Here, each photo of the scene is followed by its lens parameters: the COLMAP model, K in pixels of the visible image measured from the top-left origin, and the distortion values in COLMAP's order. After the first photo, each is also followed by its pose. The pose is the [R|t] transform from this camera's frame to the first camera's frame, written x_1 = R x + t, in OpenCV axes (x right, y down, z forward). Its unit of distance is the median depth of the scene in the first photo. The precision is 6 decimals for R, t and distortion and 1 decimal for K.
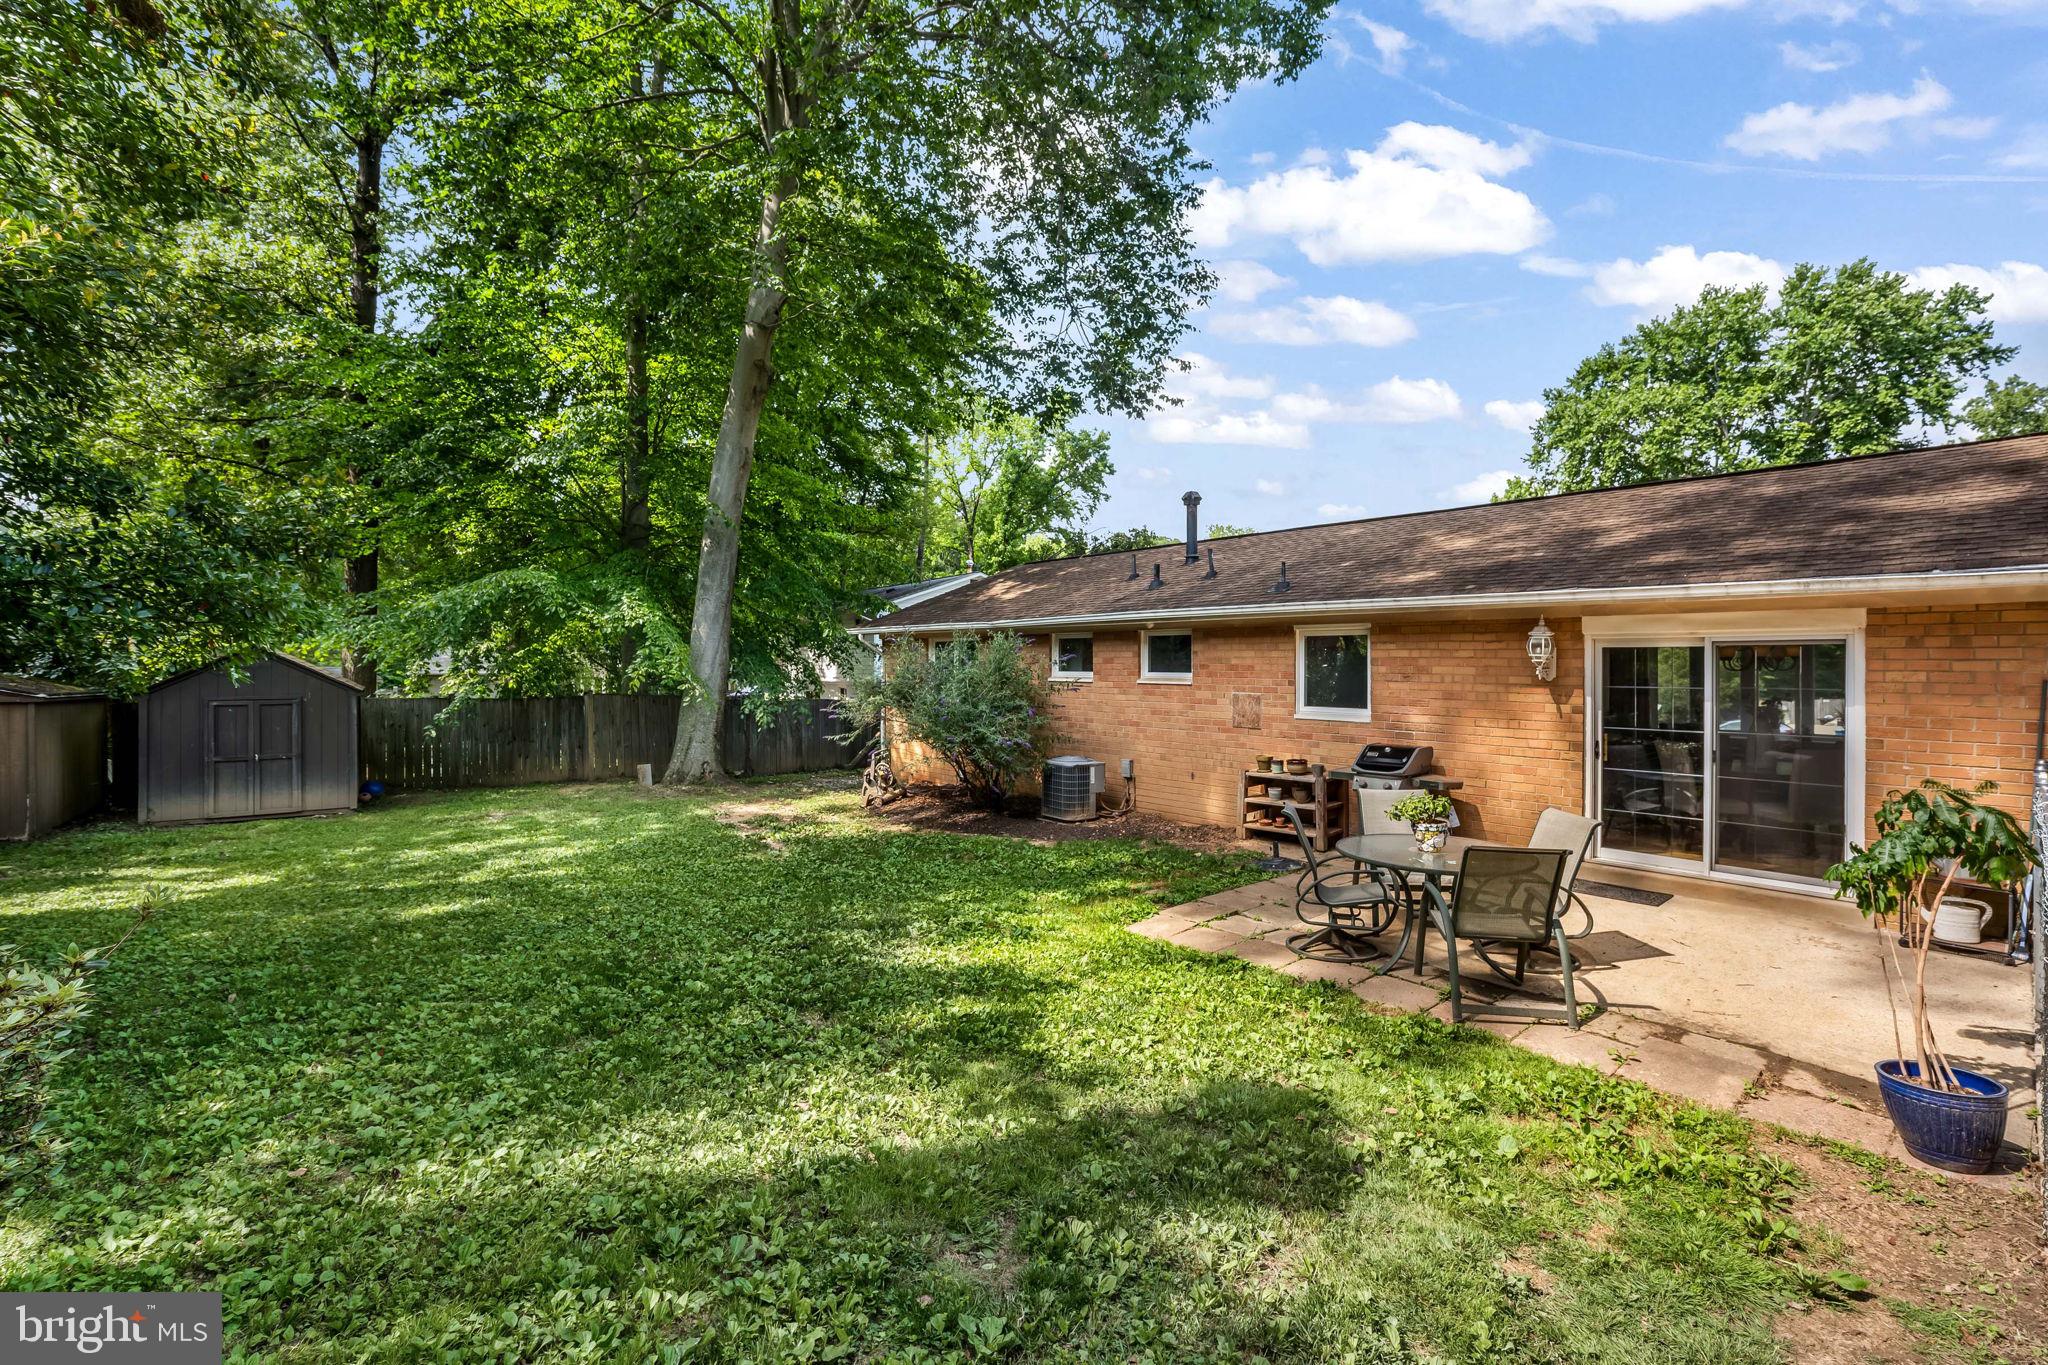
lens RADIAL K [[920.4, 0, 1024.0], [0, 920.4, 682.5], [0, 0, 1]] dist [-0.046633, 0.014870]
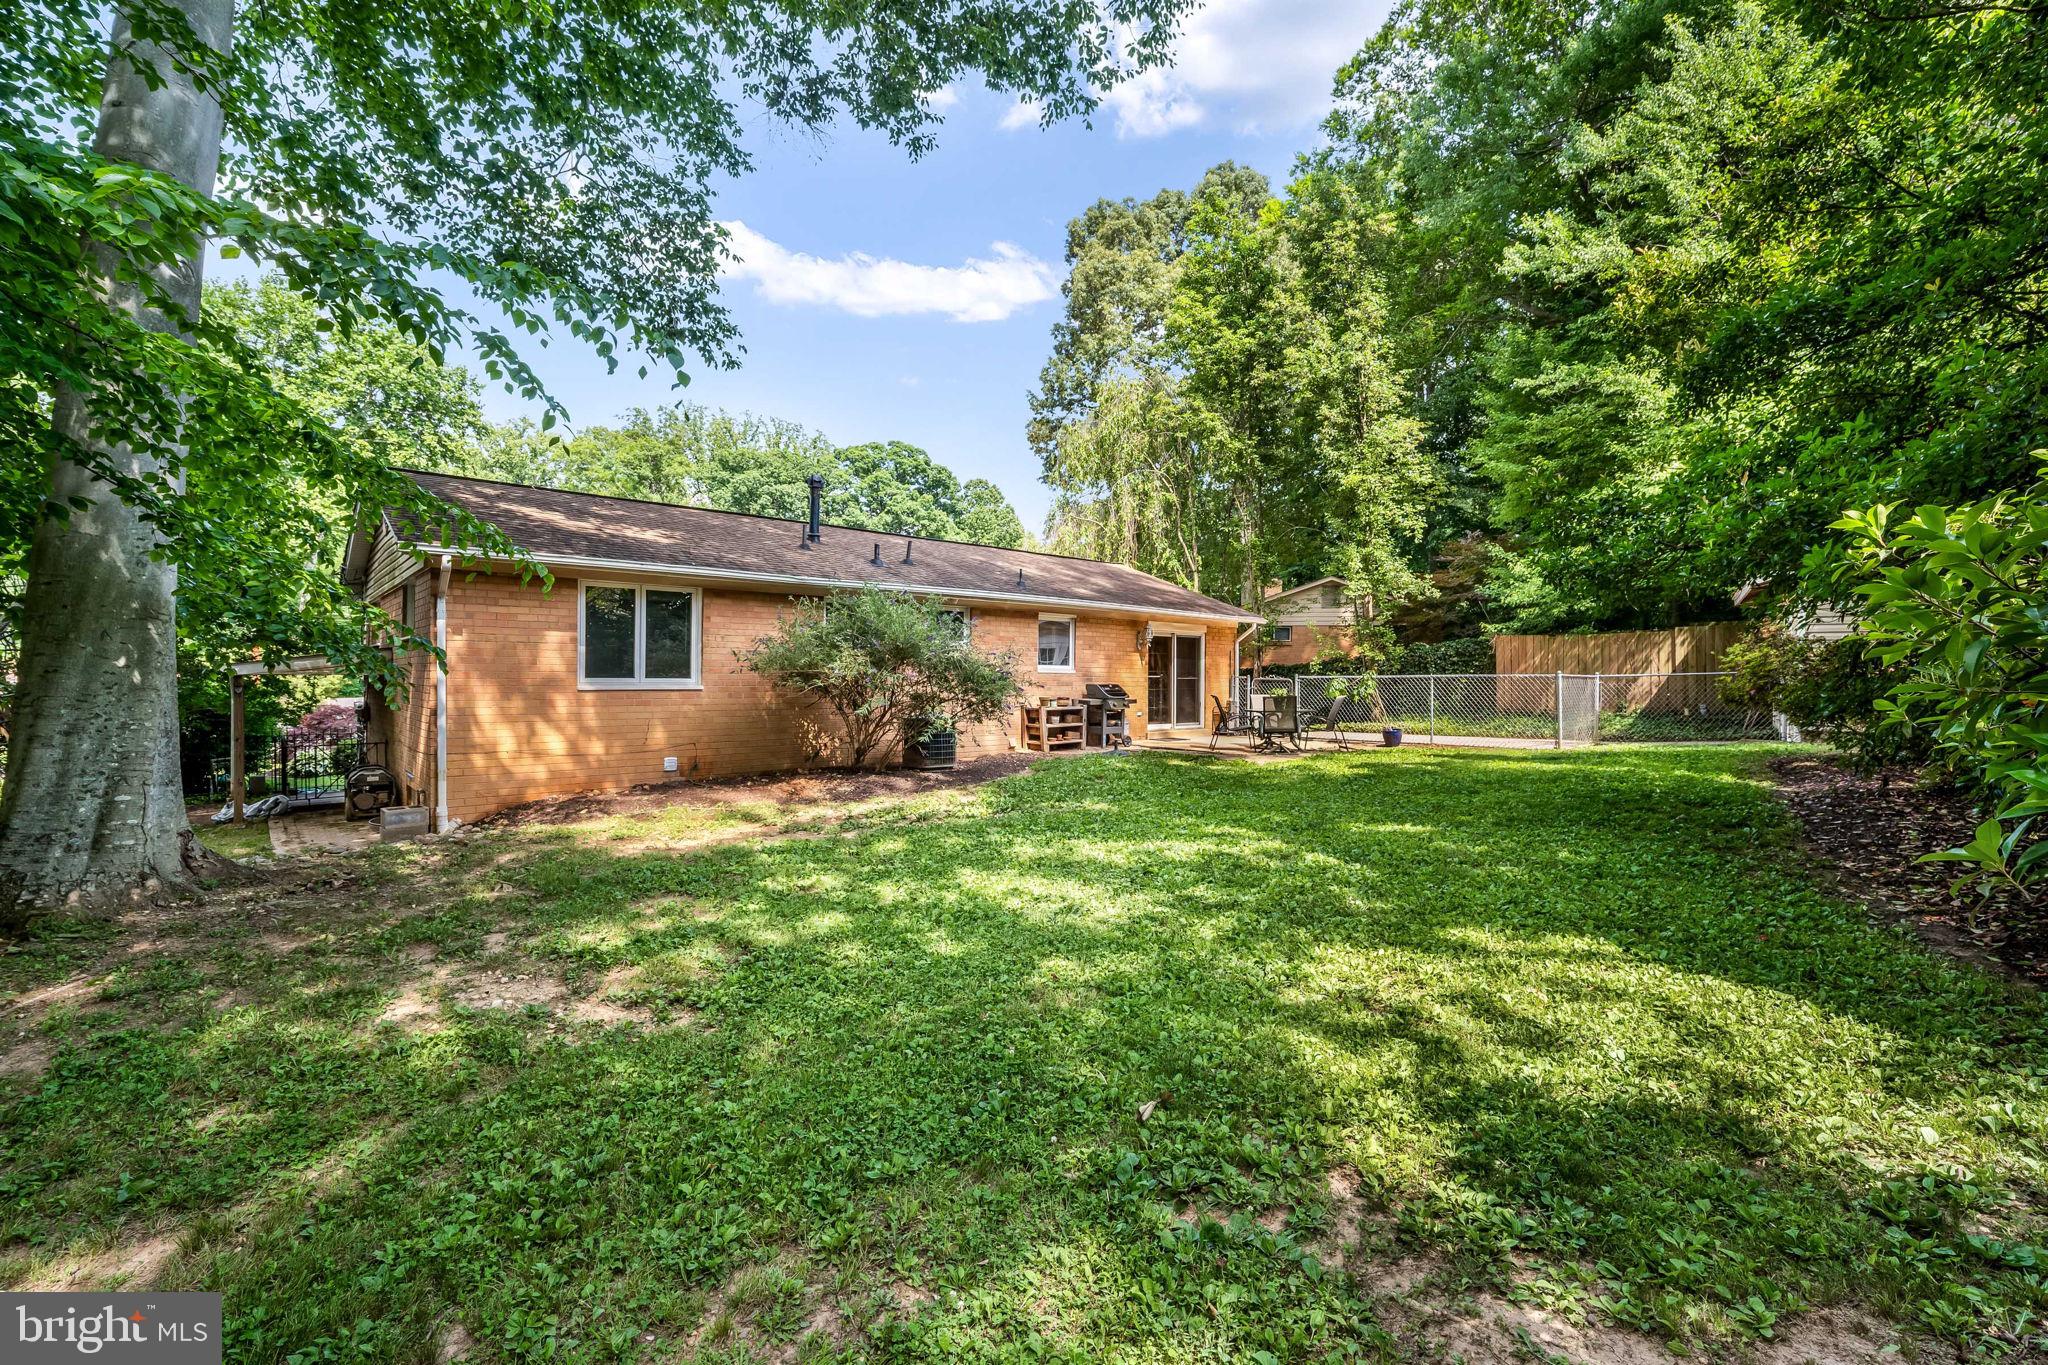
lens RADIAL K [[902.0, 0, 1027.4], [0, 902.0, 708.9], [0, 0, 1]] dist [-0.035951, 0.013855]
pose [[-0.065352, -0.035876, 0.997217, -1.203785], [0.015880, 0.999190, 0.036988, 0.043604], [-0.997736, 0.018253, -0.064729, 1.104251]]
